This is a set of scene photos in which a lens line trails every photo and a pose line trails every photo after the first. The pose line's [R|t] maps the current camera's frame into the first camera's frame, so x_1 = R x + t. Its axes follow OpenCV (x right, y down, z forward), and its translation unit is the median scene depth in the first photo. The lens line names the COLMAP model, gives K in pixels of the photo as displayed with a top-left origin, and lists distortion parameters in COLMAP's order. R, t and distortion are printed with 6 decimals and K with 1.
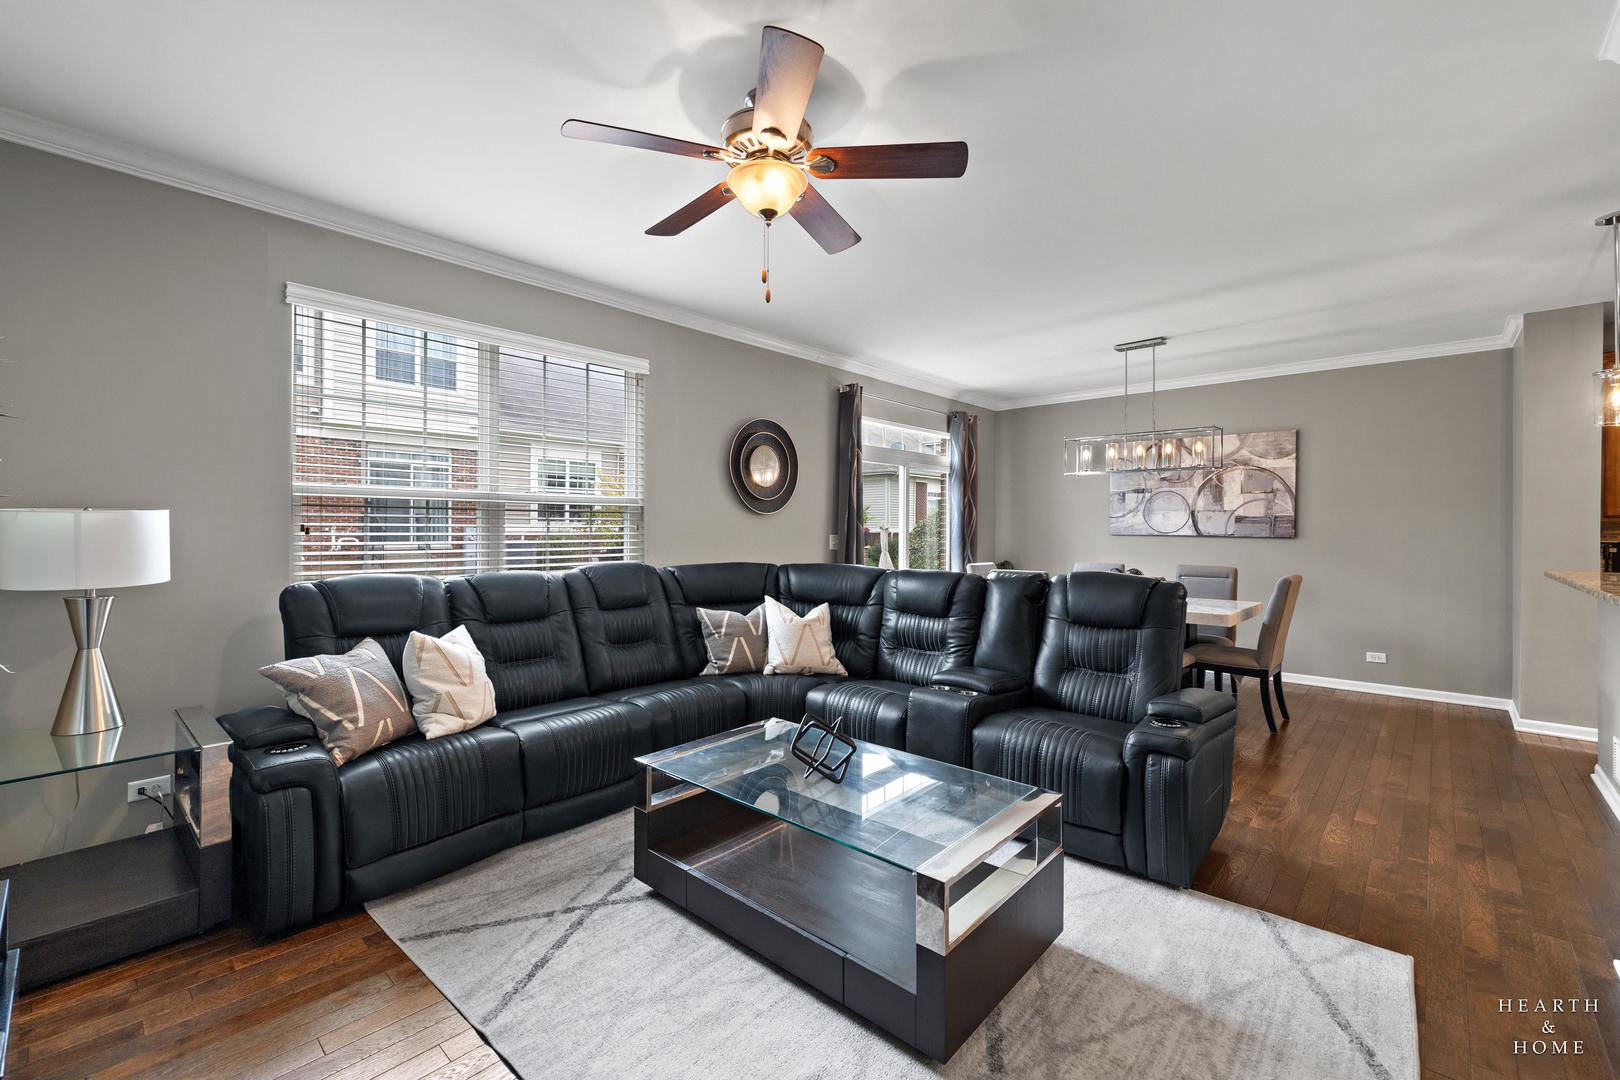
lens RADIAL K [[677.9, 0, 810.0], [0, 677.9, 533.3], [0, 0, 1]] dist [-0.003713, 0.000778]
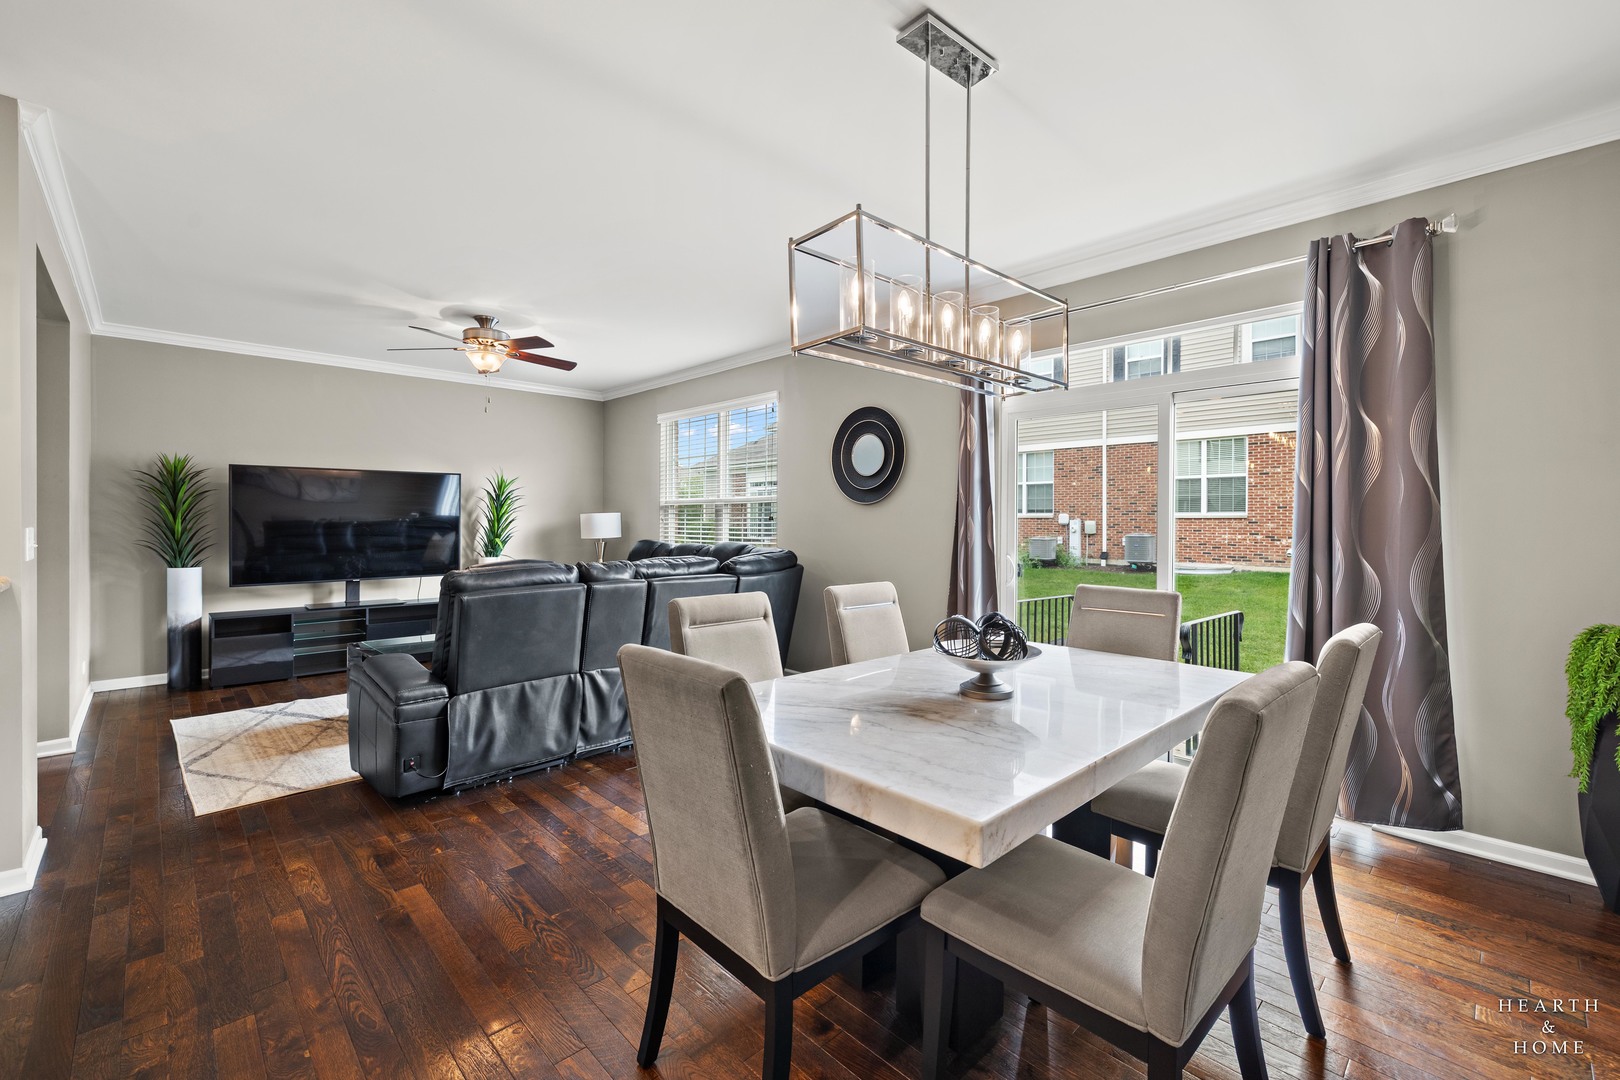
lens RADIAL K [[677.9, 0, 806.8], [0, 677.9, 530.7], [0, 0, 1]] dist [-0.003713, 0.000778]
pose [[-0.051422, 0.013297, -0.998588, 0.784310], [-0.012655, 0.999822, 0.013965, -0.003091], [0.998597, 0.013355, -0.051244, 0.823411]]
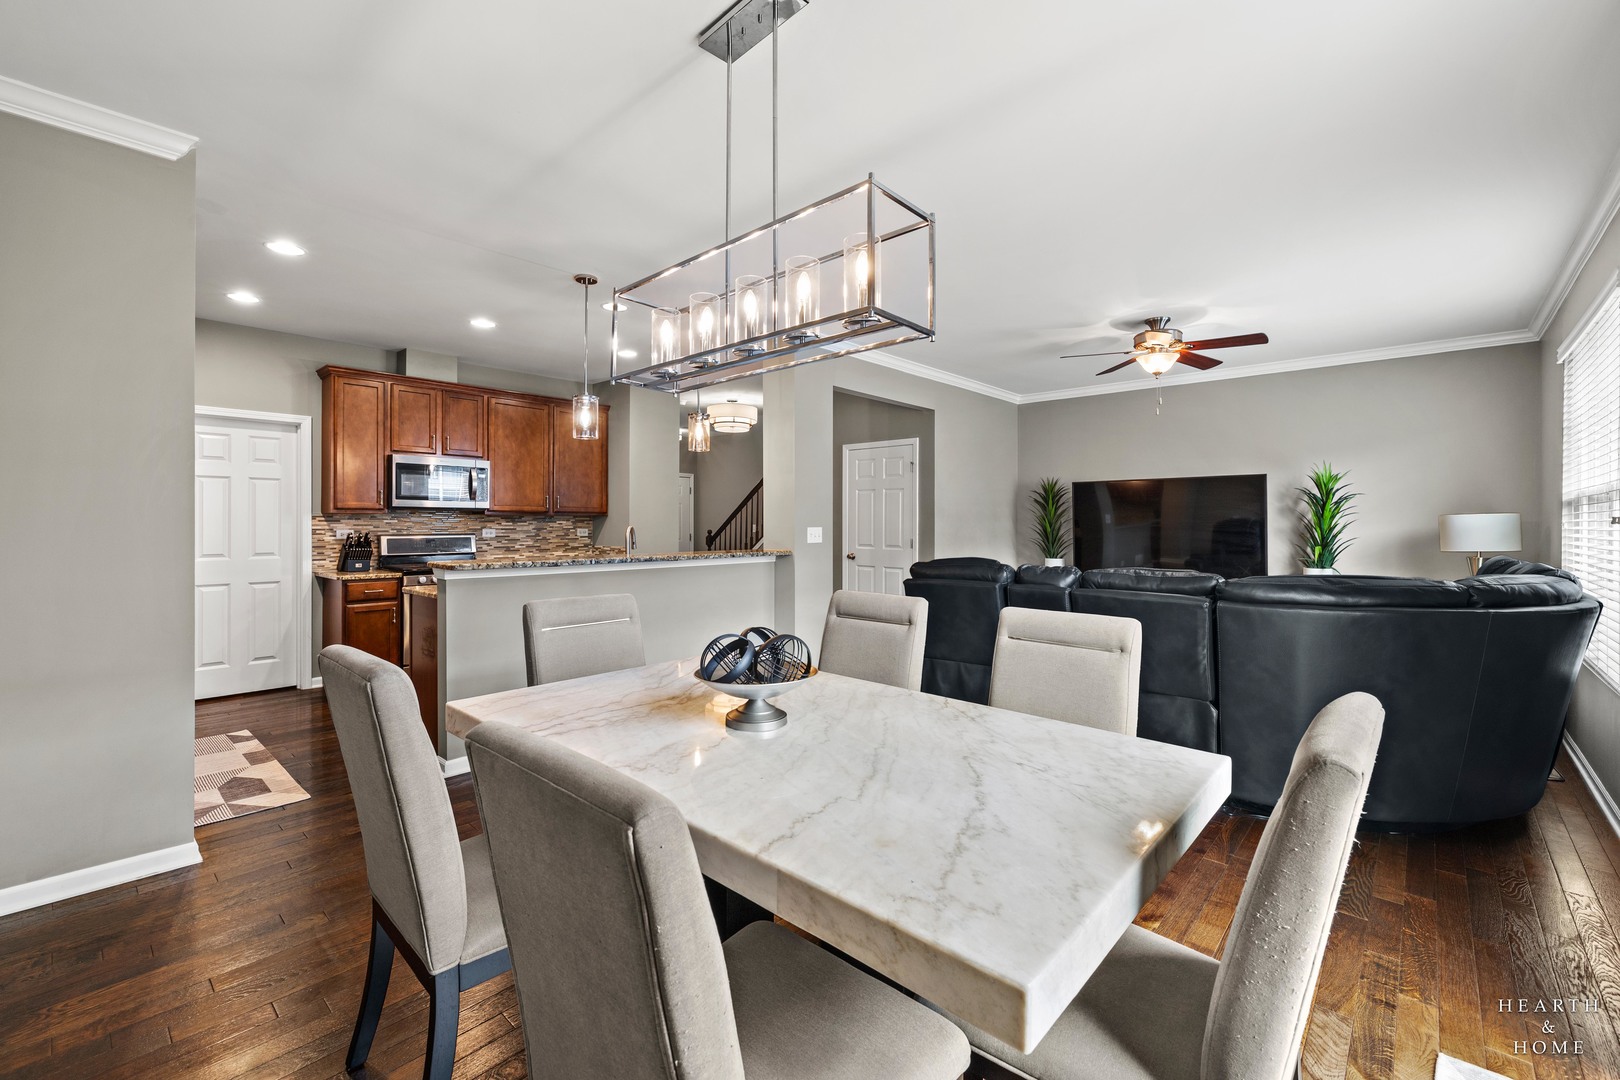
lens RADIAL K [[677.9, 0, 801.1], [0, 677.9, 523.6], [0, 0, 1]] dist [-0.003713, 0.000778]
pose [[-0.999955, -0.003505, -0.008862, 0.405195], [-0.003604, 0.999932, 0.011127, -0.007823], [0.008823, 0.011159, -0.999899, 1.204785]]
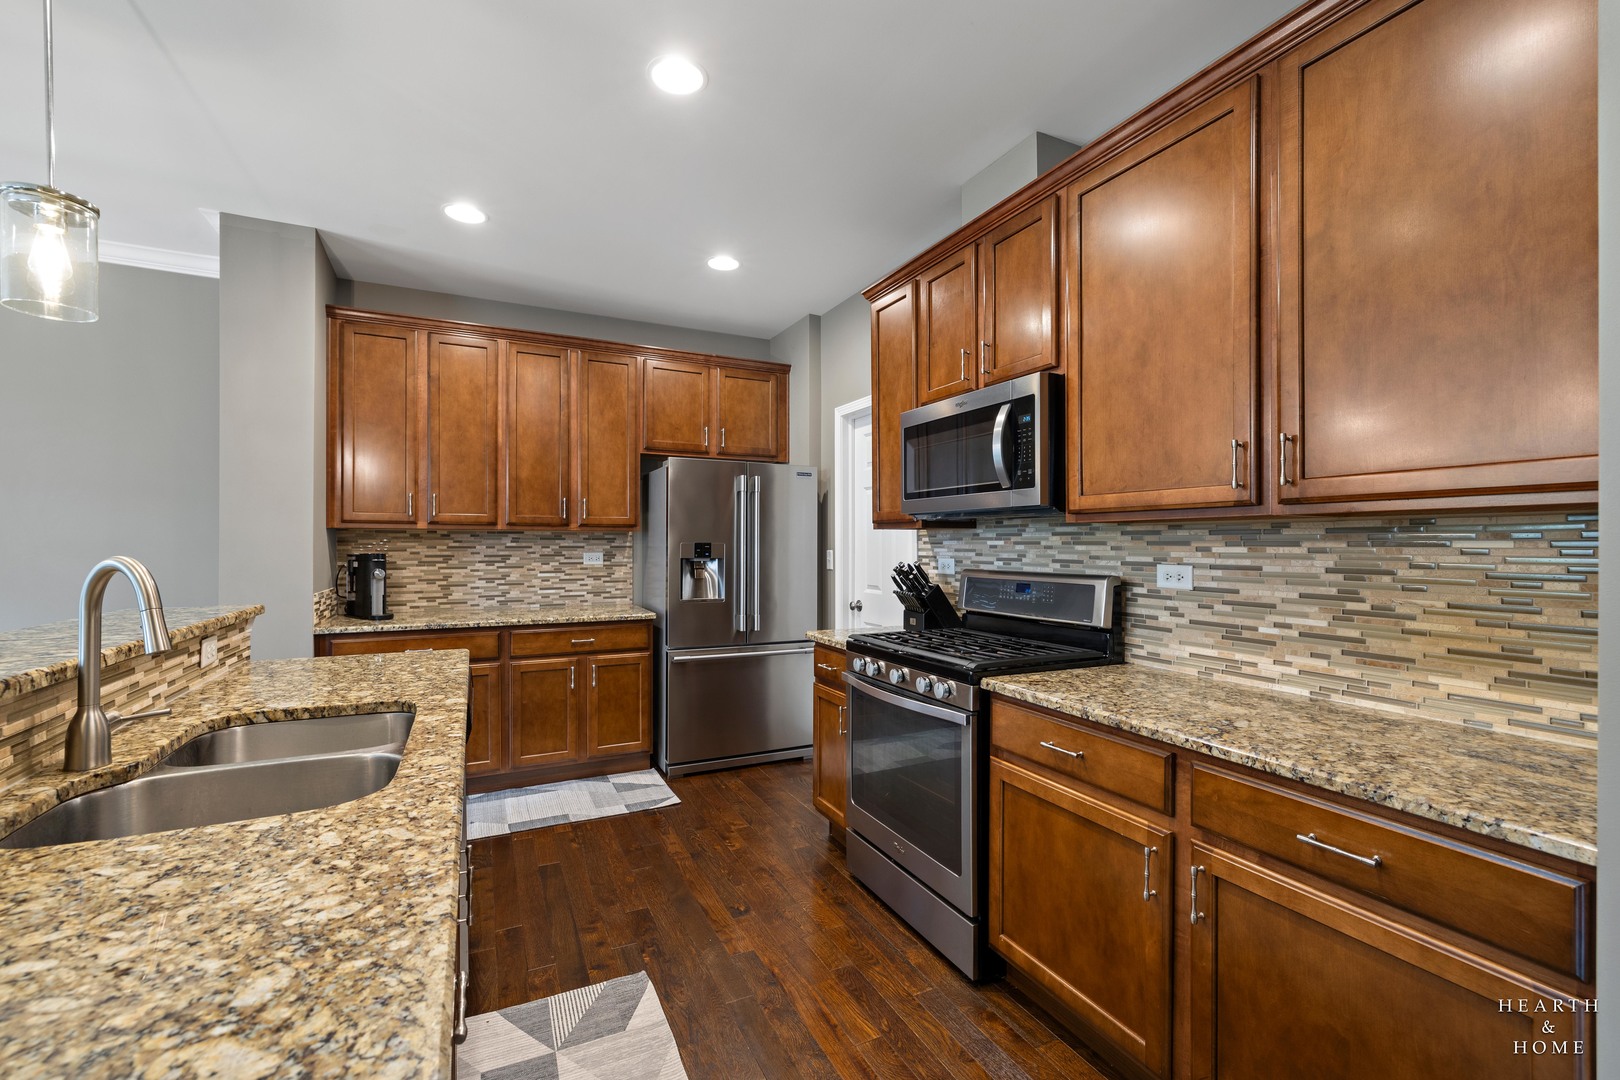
lens RADIAL K [[677.9, 0, 799.7], [0, 677.9, 533.6], [0, 0, 1]] dist [-0.003713, 0.000778]
pose [[0.369615, 0.016749, 0.929034, 0.477082], [0.001494, 0.999826, -0.018620, 0.004020], [-0.929184, 0.008270, 0.369526, 0.185551]]
